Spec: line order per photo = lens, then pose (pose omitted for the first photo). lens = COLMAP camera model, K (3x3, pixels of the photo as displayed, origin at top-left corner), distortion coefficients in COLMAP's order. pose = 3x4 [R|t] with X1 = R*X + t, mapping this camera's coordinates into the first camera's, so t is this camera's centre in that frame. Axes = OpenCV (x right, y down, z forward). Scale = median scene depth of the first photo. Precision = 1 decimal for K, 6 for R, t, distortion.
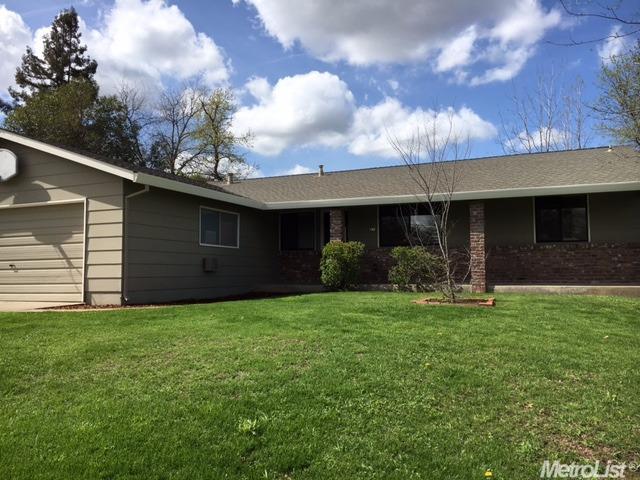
lens RADIAL K [[542.1, 0, 320.0], [0, 542.1, 240.0], [0, 0, 1]] dist [-0.000831, -0.000034]
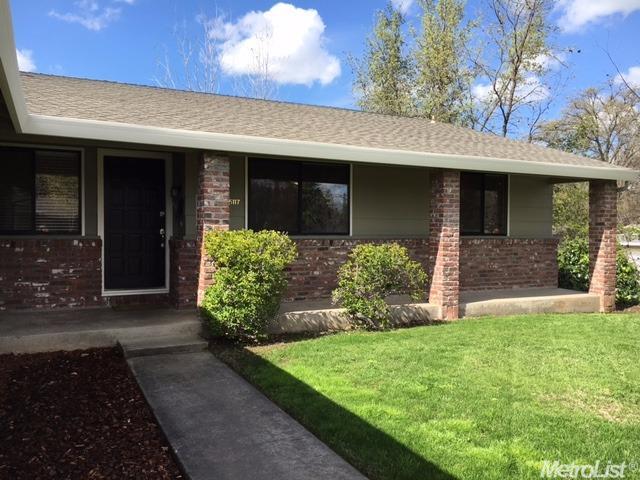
lens RADIAL K [[542.1, 0, 320.0], [0, 542.1, 240.0], [0, 0, 1]] dist [-0.000831, -0.000034]
pose [[0.669909, -0.004925, 0.742427, -0.270129], [-0.056711, 0.996717, 0.057784, -0.020672], [-0.740274, -0.080814, 0.667431, 0.676784]]
